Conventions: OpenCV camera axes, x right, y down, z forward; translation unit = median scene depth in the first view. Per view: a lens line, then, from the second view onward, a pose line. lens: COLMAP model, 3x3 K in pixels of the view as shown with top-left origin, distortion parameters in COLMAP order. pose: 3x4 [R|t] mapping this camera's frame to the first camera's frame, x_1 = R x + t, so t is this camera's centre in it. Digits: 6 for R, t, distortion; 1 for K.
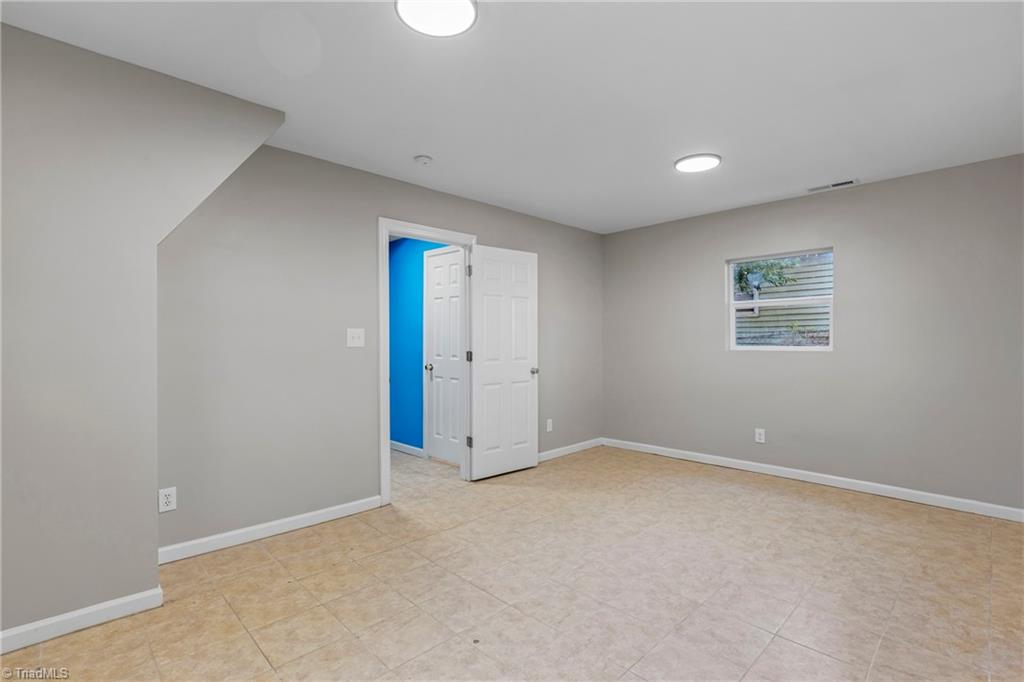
lens RADIAL K [[475.4, 0, 509.5], [0, 475.4, 341.5], [0, 0, 1]] dist [-0.005320, 0.002421]
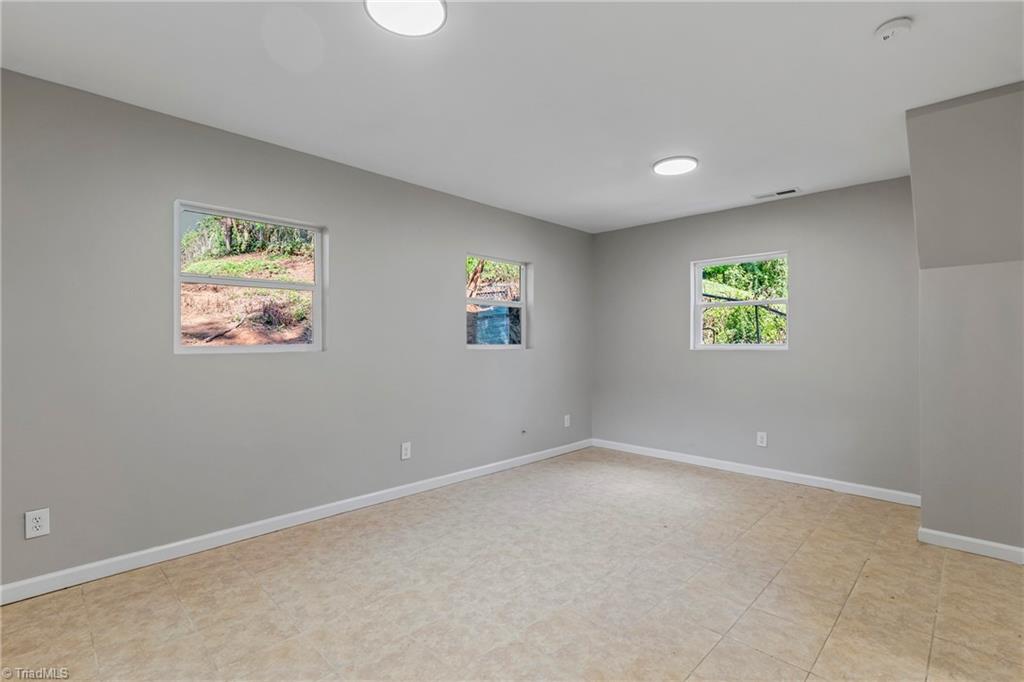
lens RADIAL K [[475.4, 0, 504.1], [0, 475.4, 338.2], [0, 0, 1]] dist [-0.005320, 0.002421]
pose [[-0.999983, -0.000156, -0.005871, 0.329512], [-0.000173, 0.999996, 0.002799, -0.010415], [0.005870, 0.002800, -0.999979, 1.755906]]
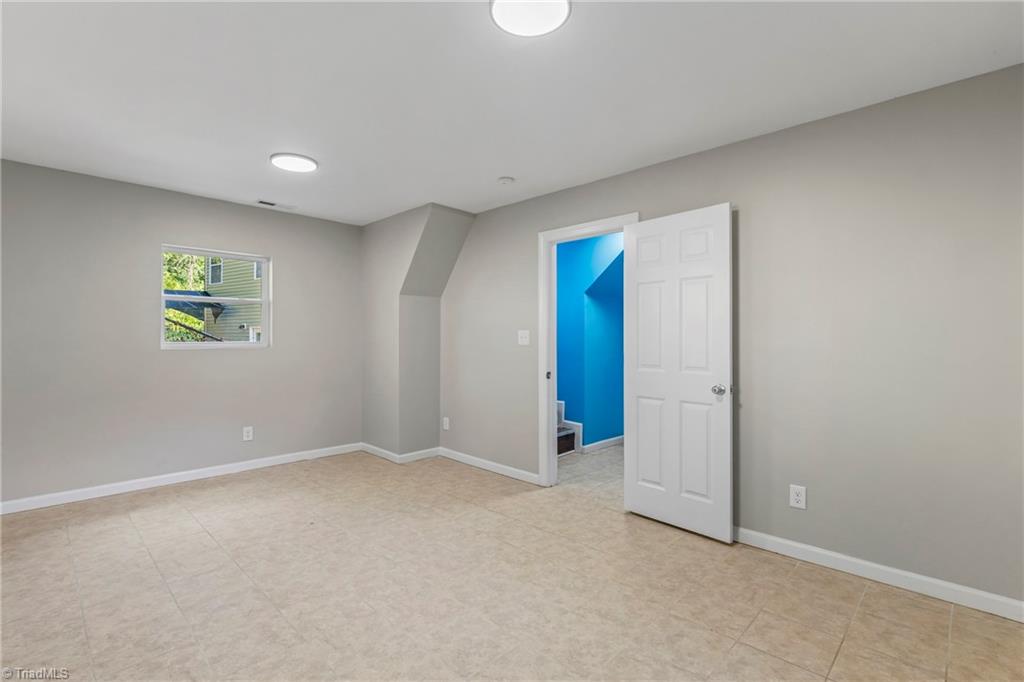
lens RADIAL K [[475.4, 0, 513.5], [0, 475.4, 335.3], [0, 0, 1]] dist [-0.005320, 0.002421]
pose [[0.018588, -0.005577, -0.999812, 1.061124], [-0.007336, 0.999957, -0.005715, -0.007580], [0.999800, 0.007441, 0.018547, 1.113737]]
